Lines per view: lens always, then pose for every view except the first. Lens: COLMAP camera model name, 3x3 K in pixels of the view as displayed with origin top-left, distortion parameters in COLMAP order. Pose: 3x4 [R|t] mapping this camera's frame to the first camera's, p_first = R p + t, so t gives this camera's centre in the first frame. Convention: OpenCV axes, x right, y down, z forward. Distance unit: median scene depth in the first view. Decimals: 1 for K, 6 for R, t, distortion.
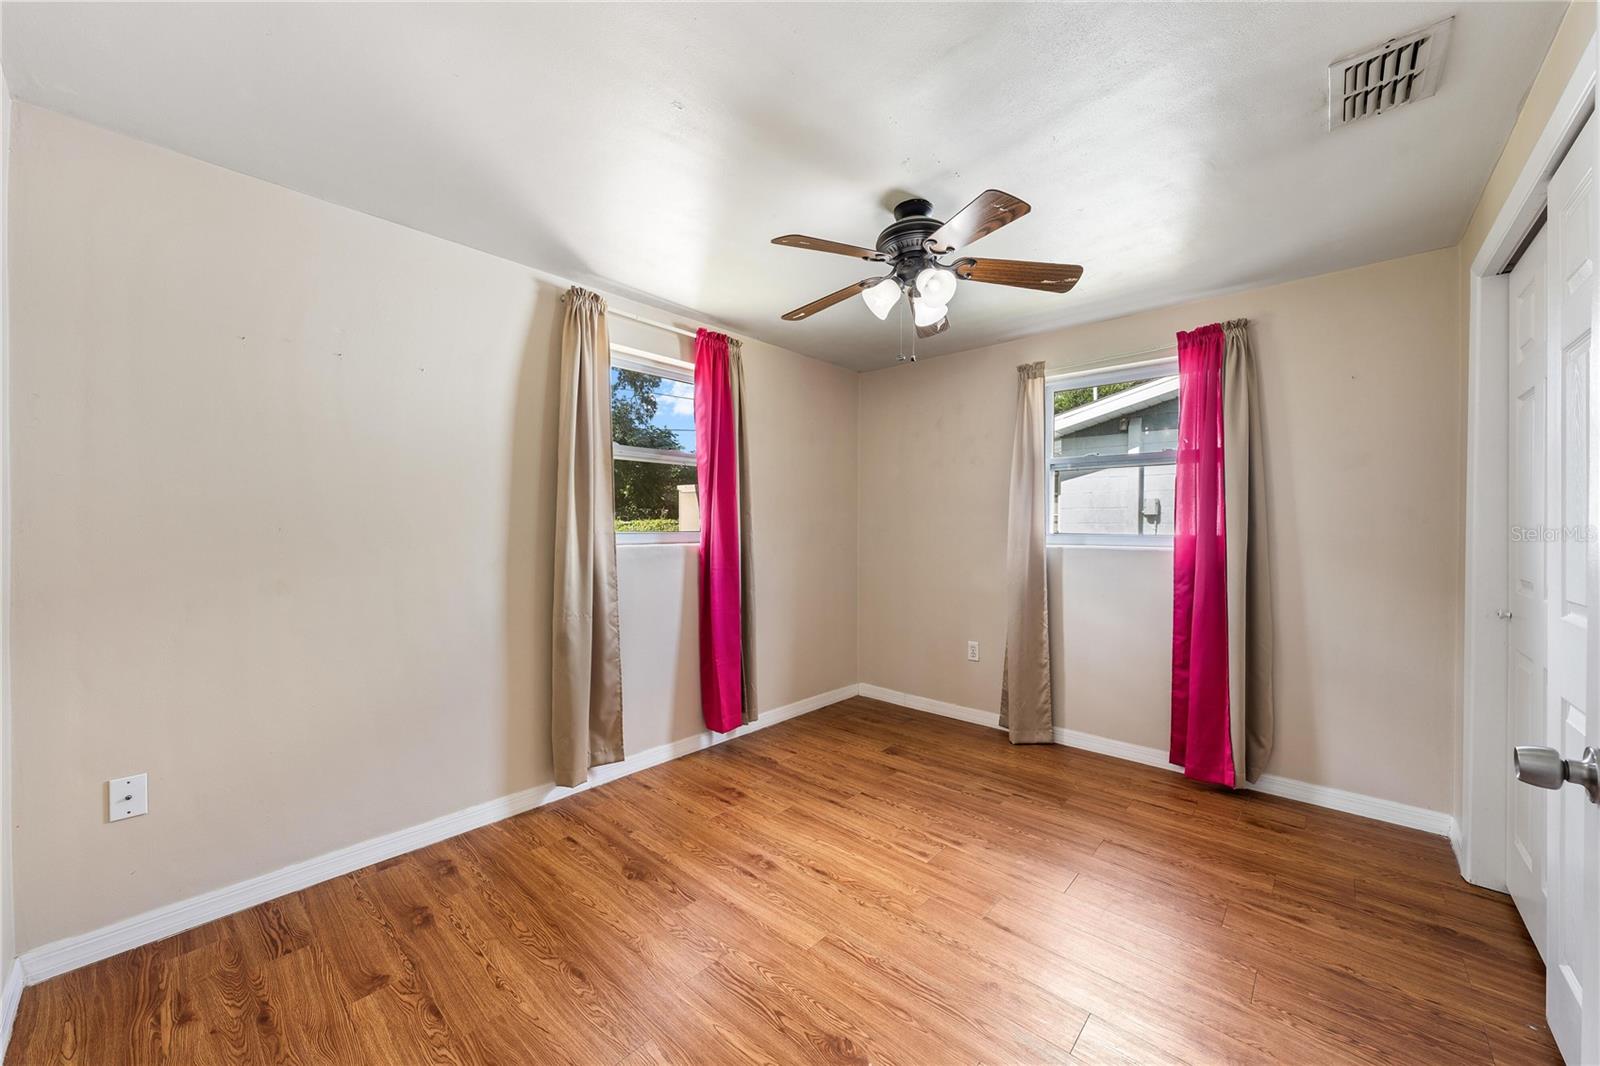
lens RADIAL K [[588.4, 0, 792.8], [0, 588.4, 532.2], [0, 0, 1]] dist [-0.001238, 0.000205]
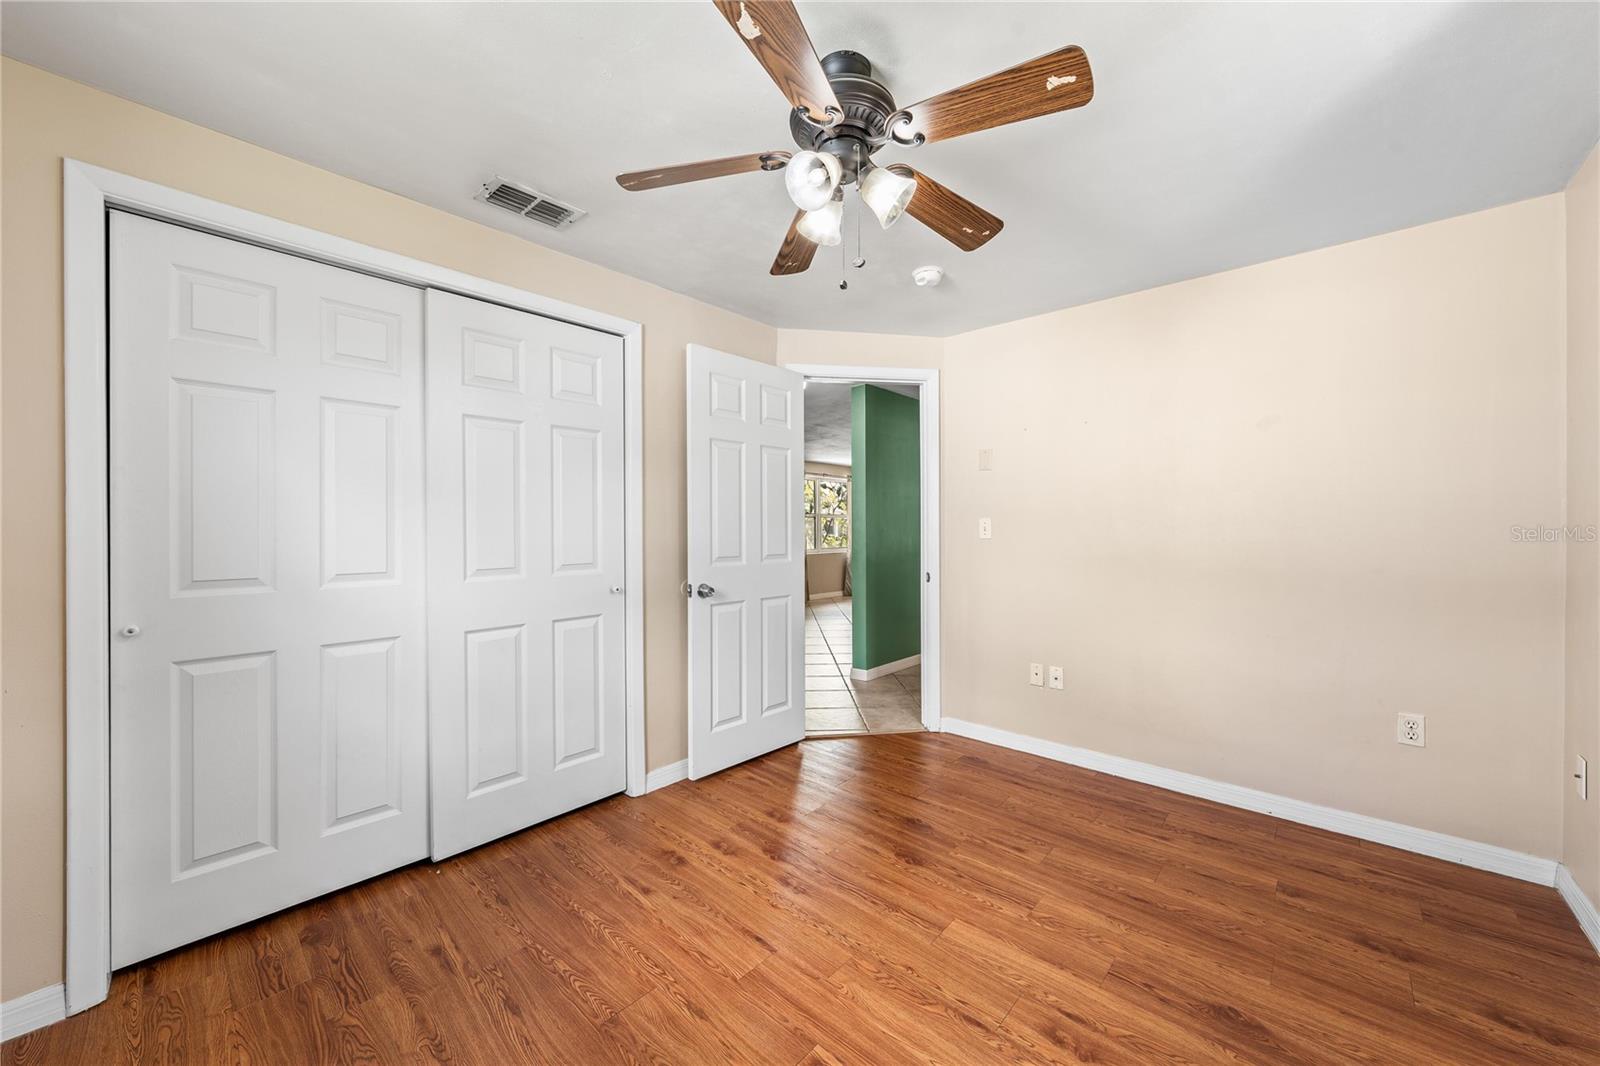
lens RADIAL K [[588.4, 0, 804.6], [0, 588.4, 533.1], [0, 0, 1]] dist [-0.001238, 0.000205]
pose [[-0.999931, -0.001555, -0.011617, 0.298859], [-0.001773, 0.999821, 0.018815, -0.016939], [0.011585, 0.018834, -0.999755, 1.956651]]
